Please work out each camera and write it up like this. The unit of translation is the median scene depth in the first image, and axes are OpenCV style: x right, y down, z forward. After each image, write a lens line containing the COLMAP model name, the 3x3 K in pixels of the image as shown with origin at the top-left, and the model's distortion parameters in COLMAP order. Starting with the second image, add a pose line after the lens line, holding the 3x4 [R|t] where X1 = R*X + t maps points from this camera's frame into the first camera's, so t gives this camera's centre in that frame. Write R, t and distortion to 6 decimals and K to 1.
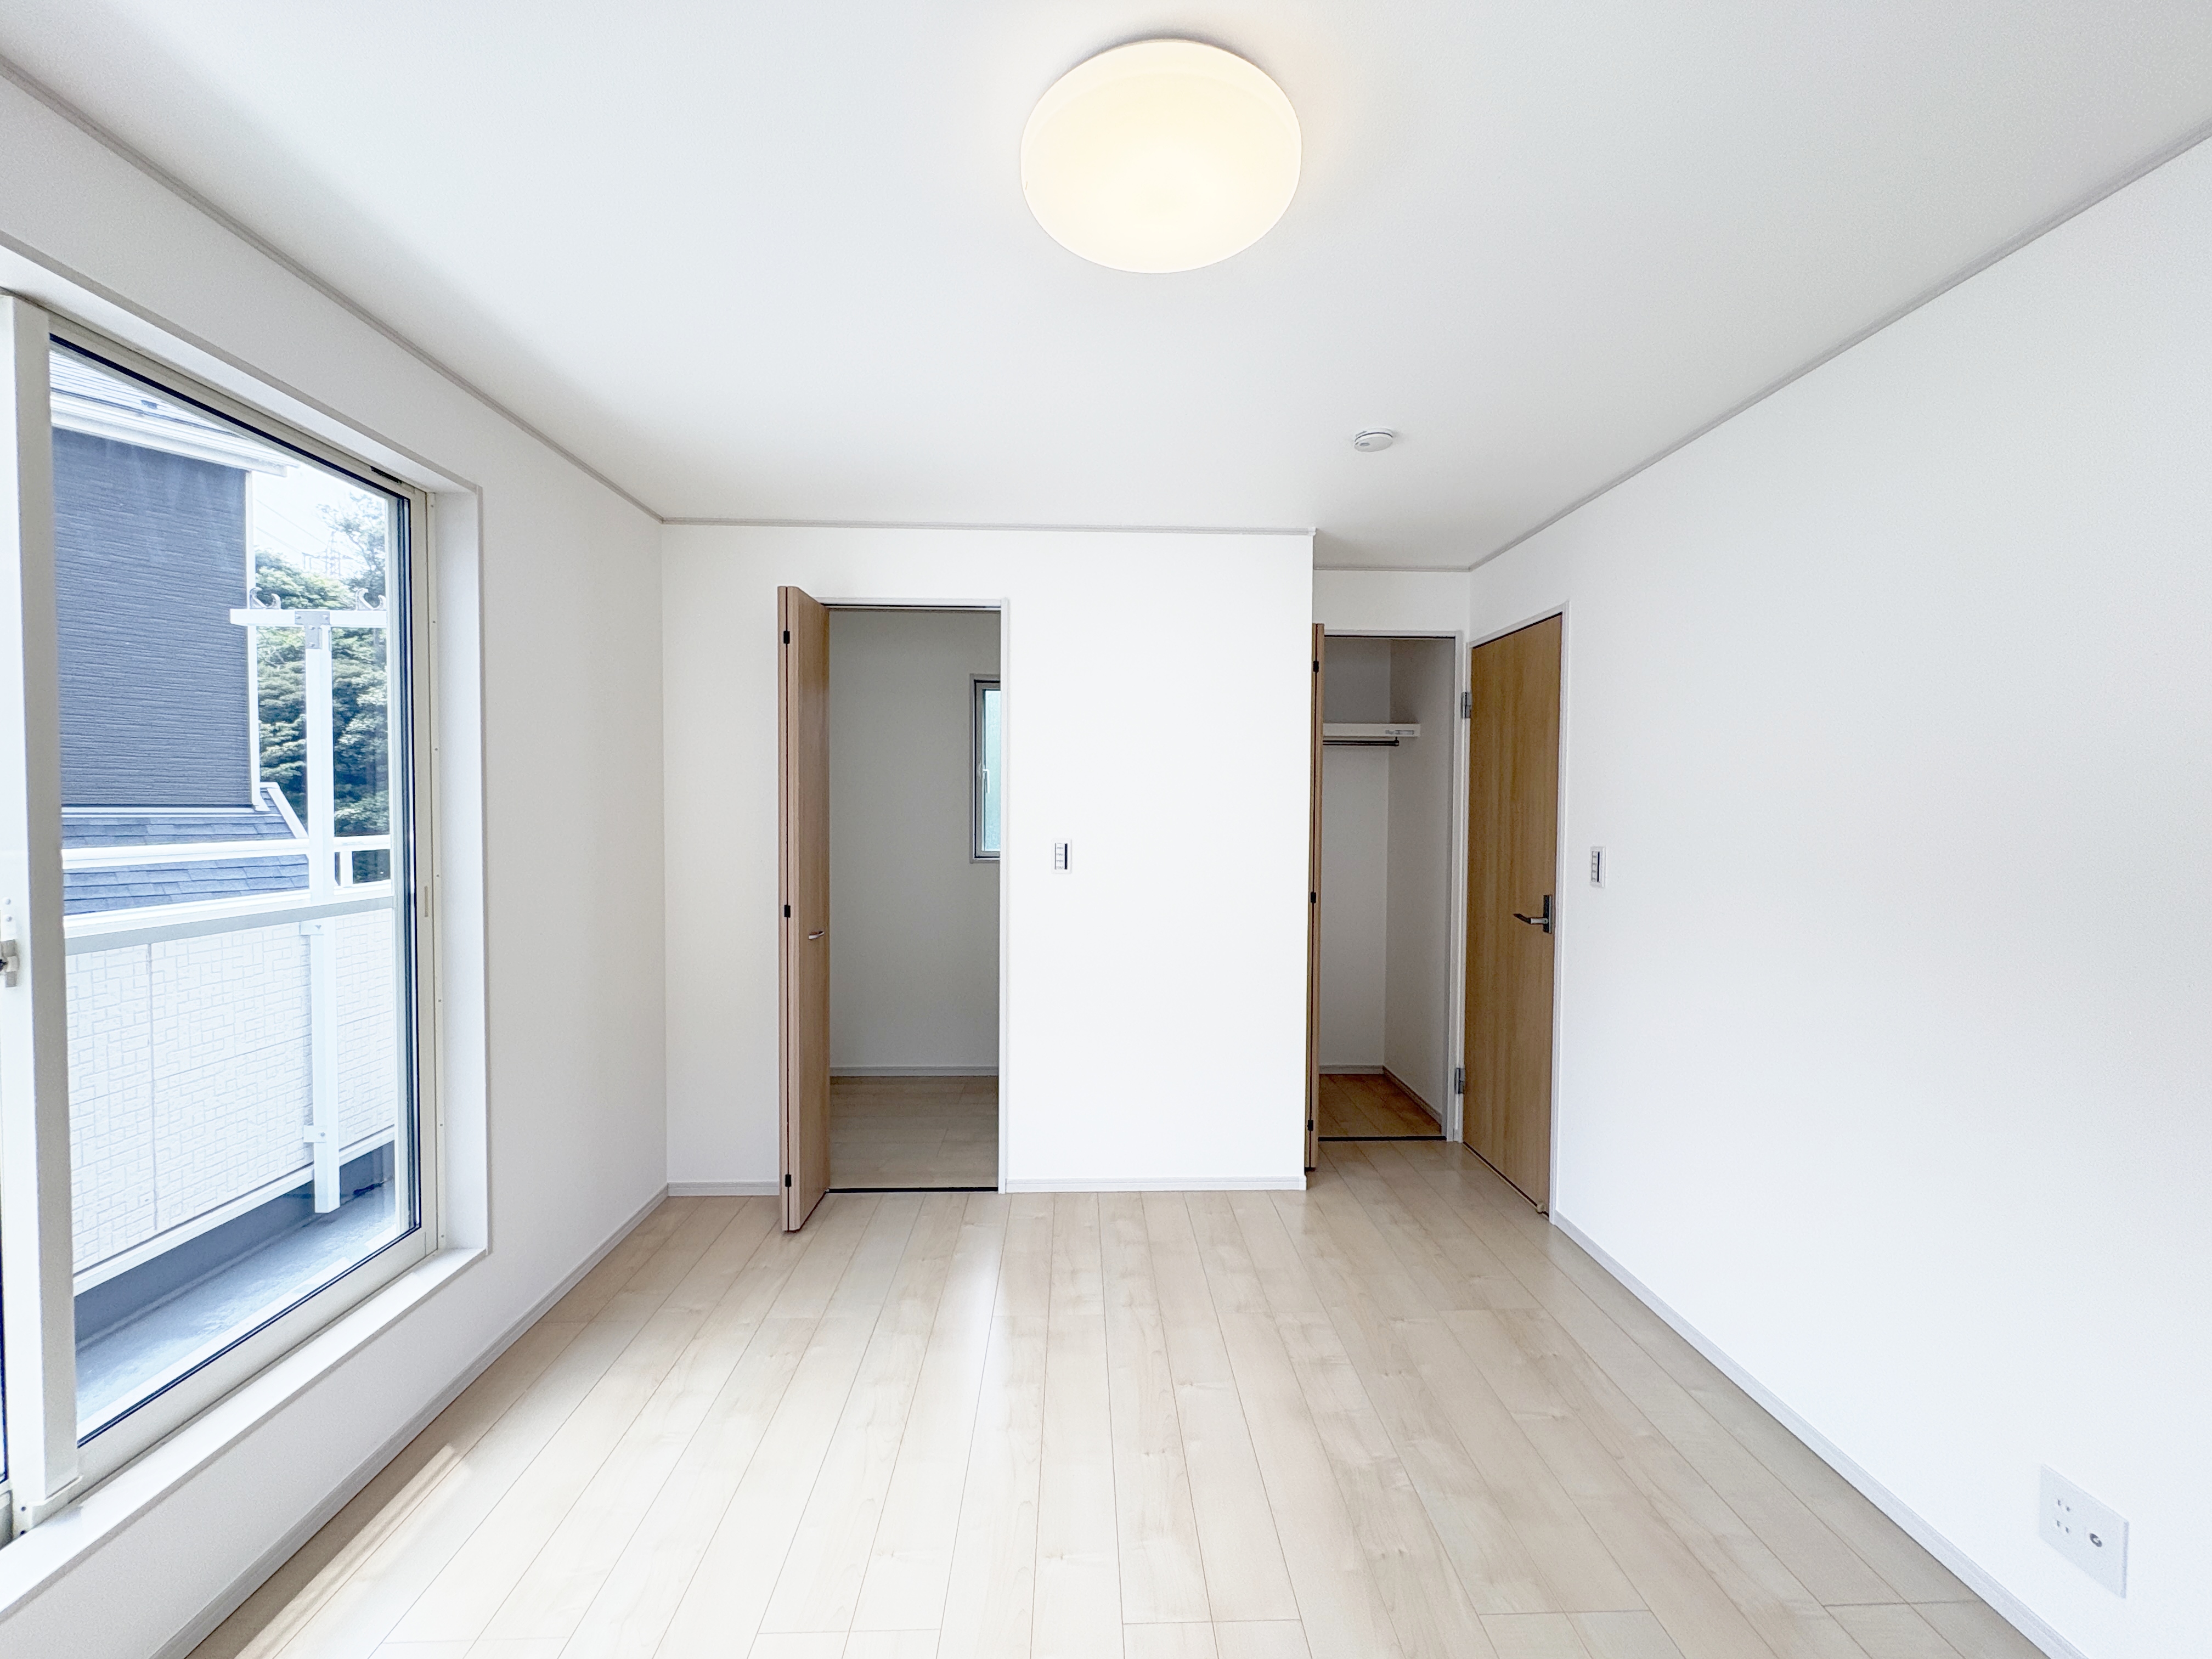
lens RADIAL K [[877.2, 0, 1109.3], [0, 877.2, 835.2], [0, 0, 1]] dist [0.000807, 0.000189]
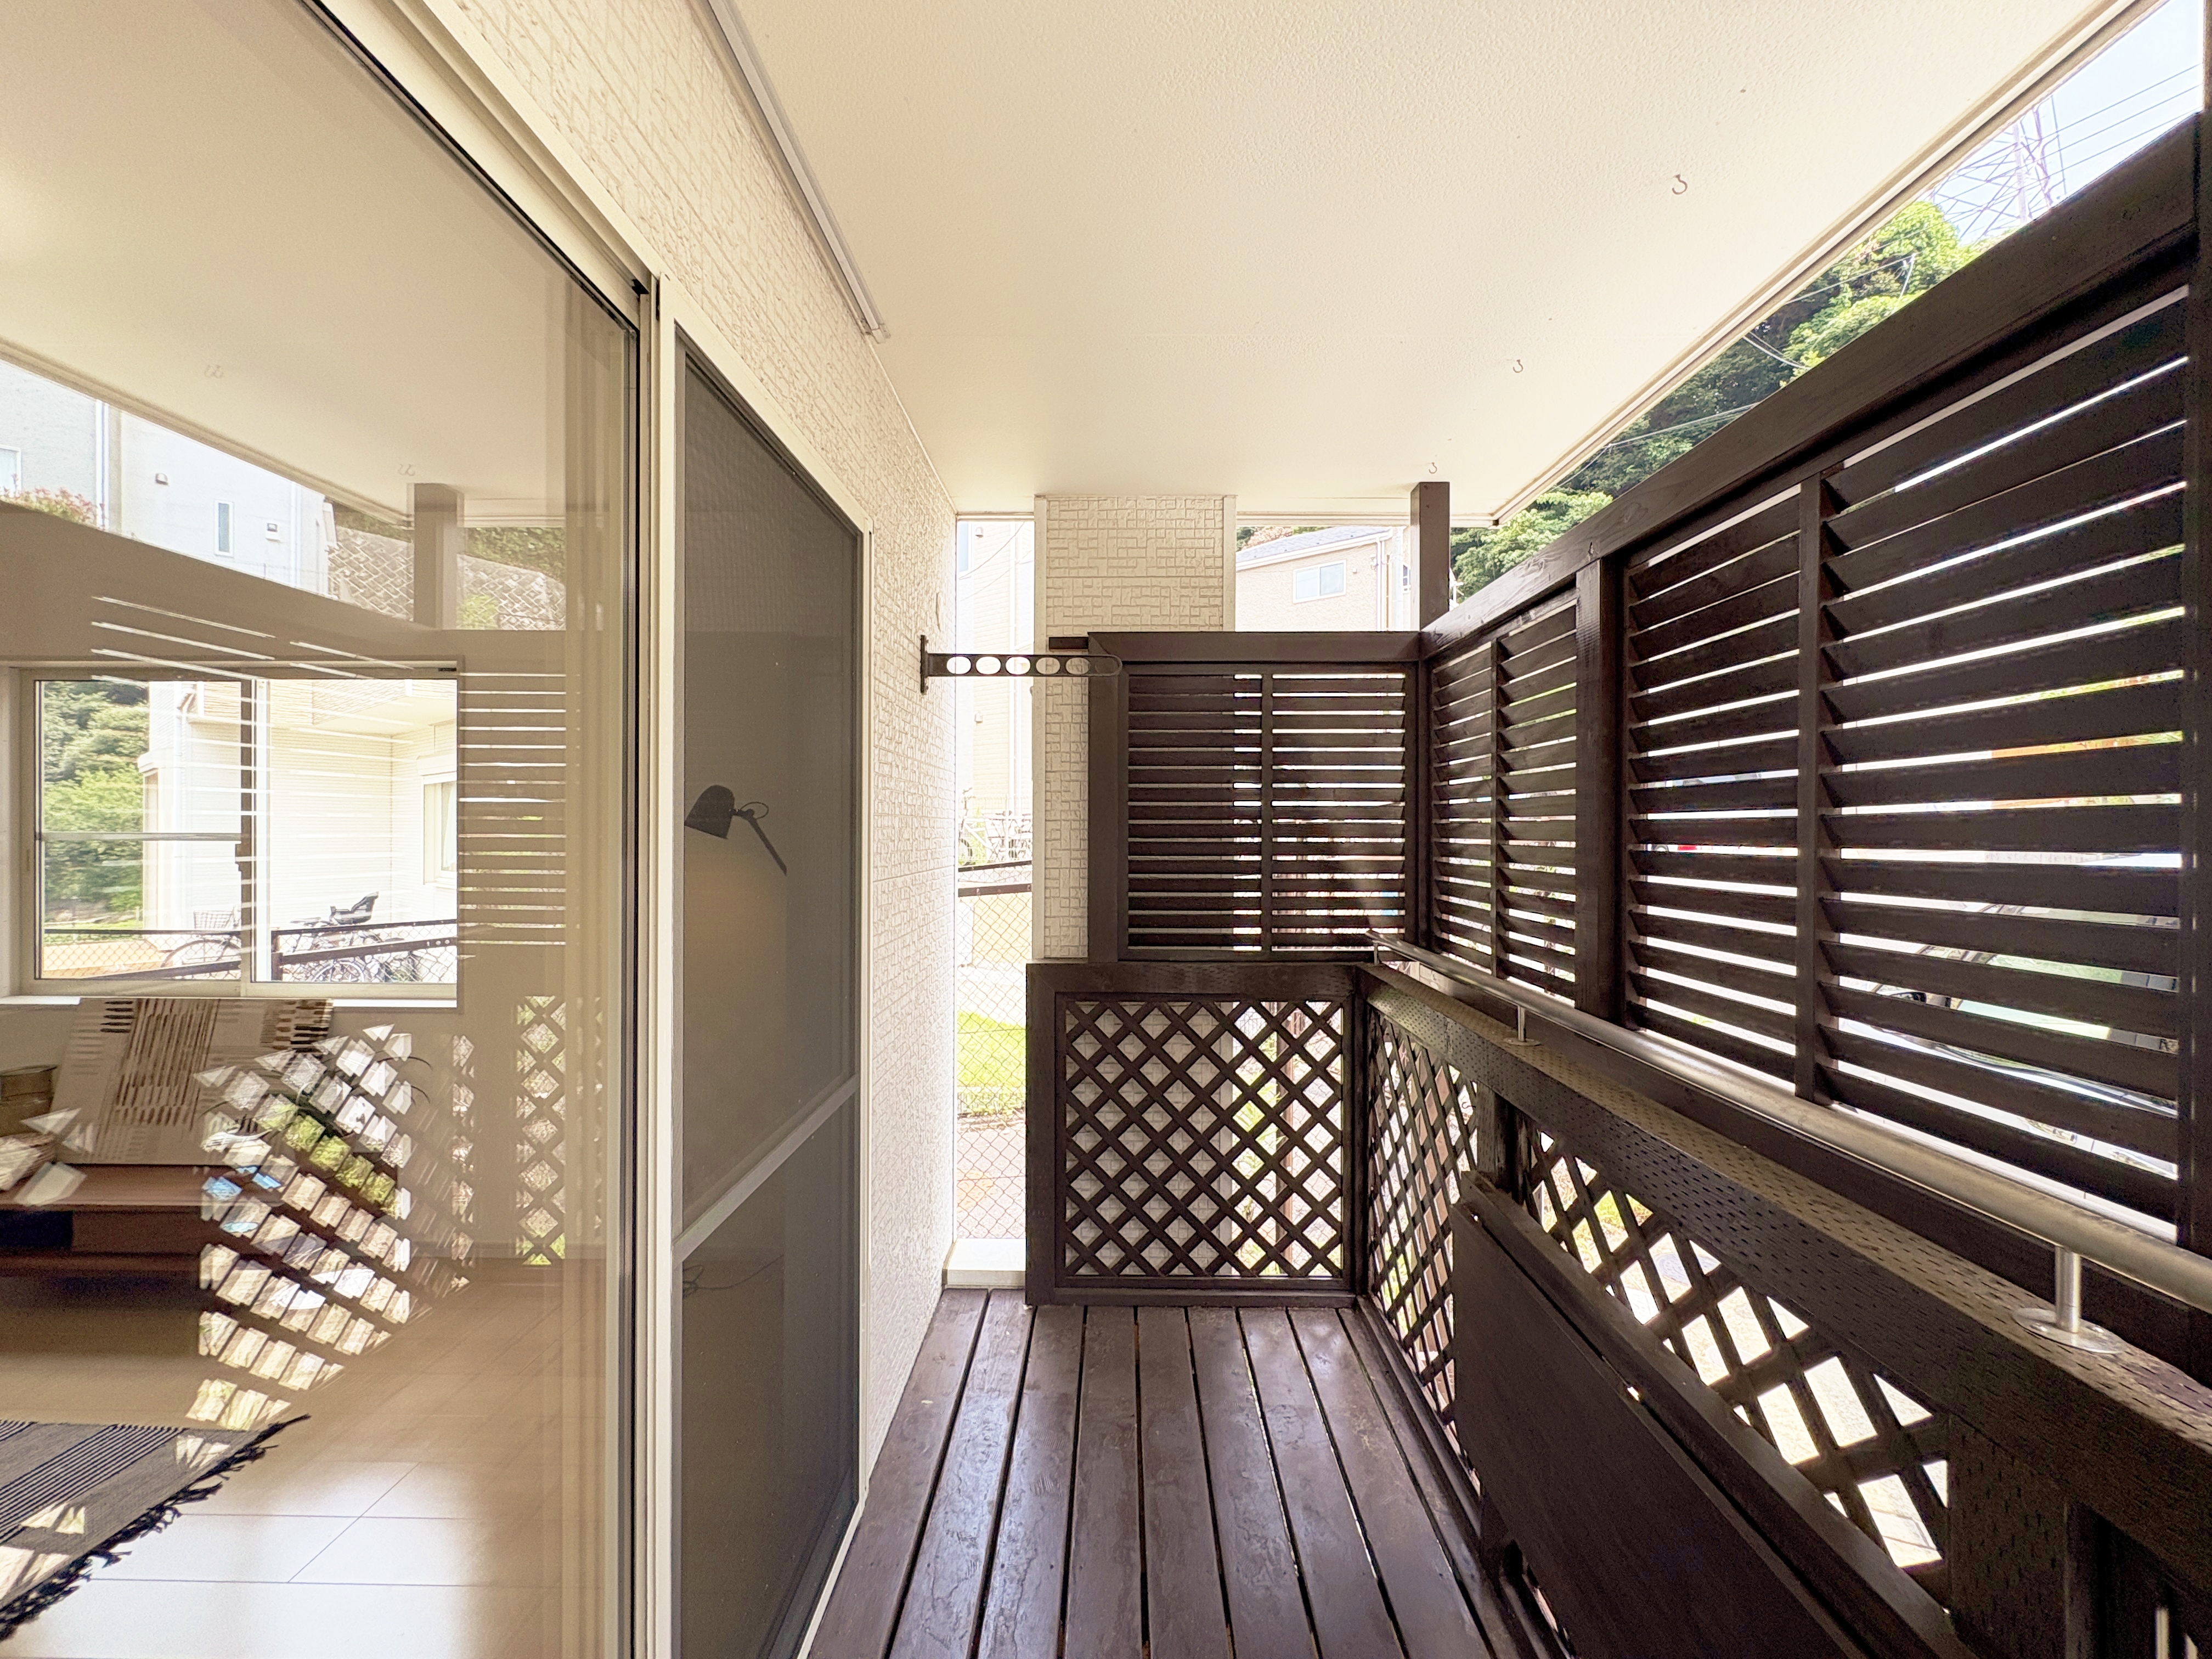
lens RADIAL K [[877.2, 0, 1098.9], [0, 877.2, 823.6], [0, 0, 1]] dist [0.000807, 0.000189]
pose [[-0.064551, -0.013558, -0.997822, 0.130562], [-0.022307, 0.999677, -0.012140, 0.554925], [0.997665, 0.021475, -0.064833, 0.963803]]
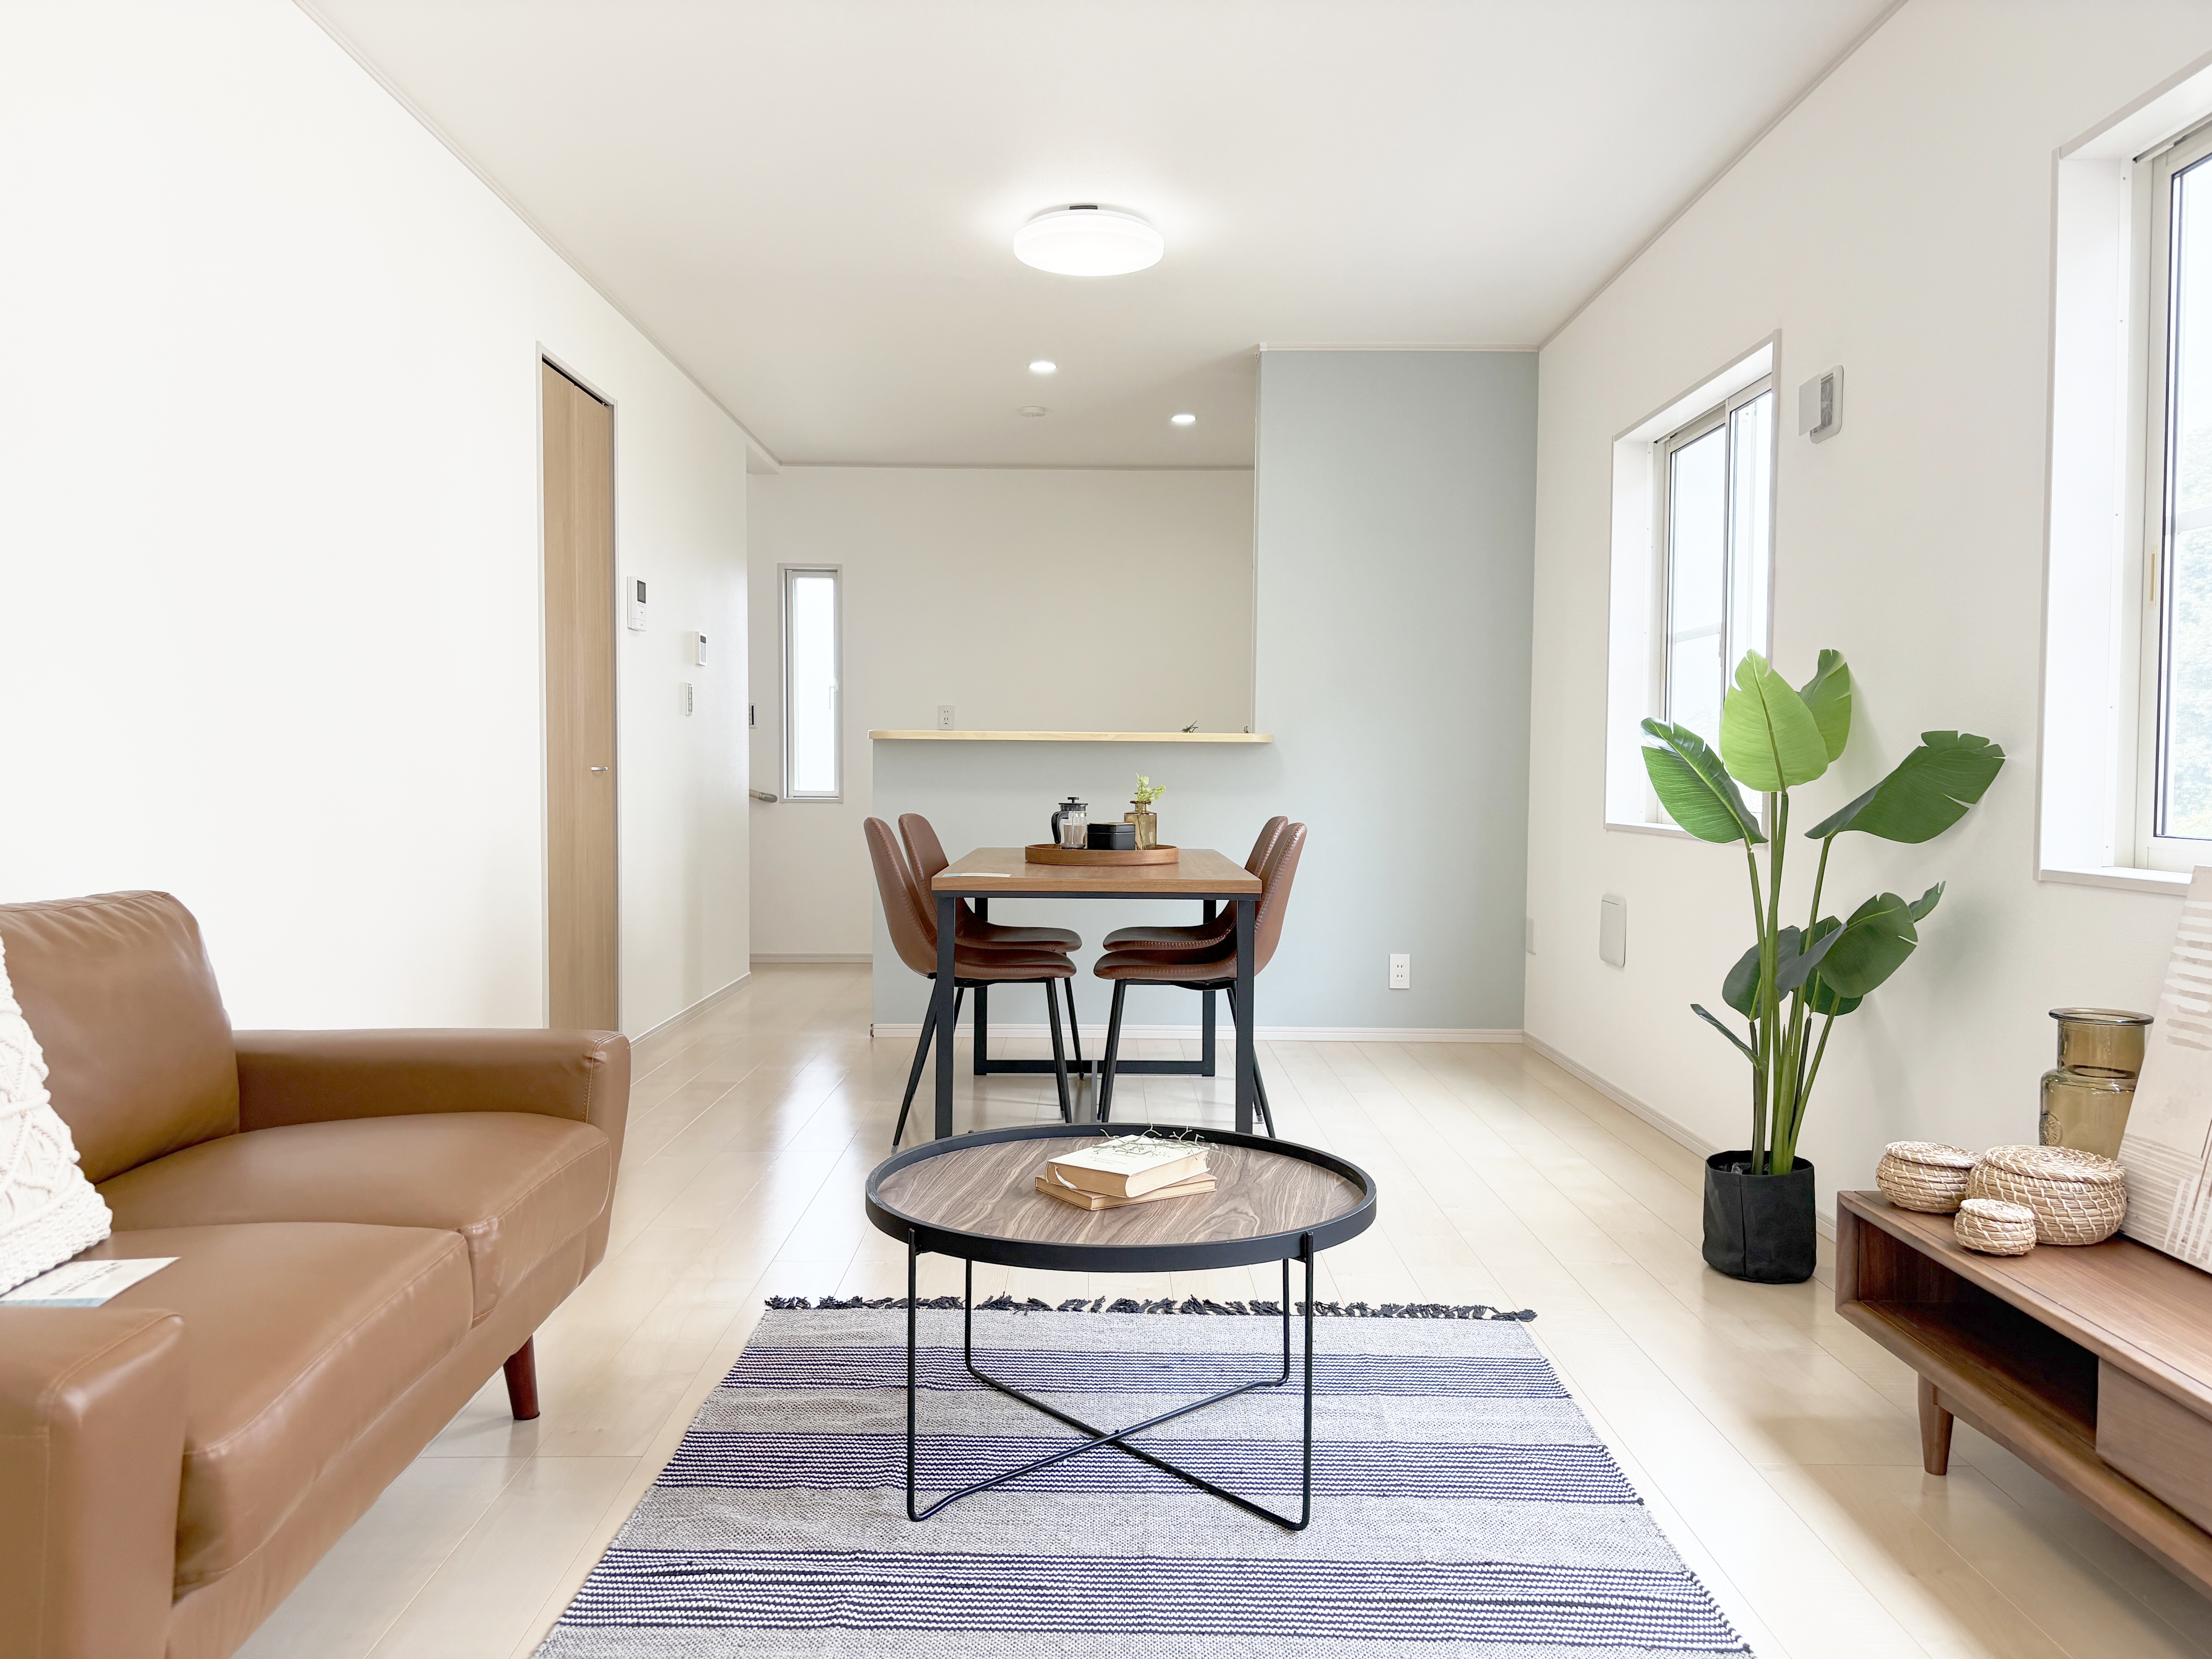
lens RADIAL K [[1685.8, 0, 1114.2], [0, 1685.8, 843.3], [0, 0, 1]] dist [0.040348, -0.021659]
pose [[-0.999330, -0.018322, 0.031672, -0.356139], [-0.016274, 0.997834, 0.063742, 0.730679], [-0.032771, 0.063183, -0.997464, 0.530316]]
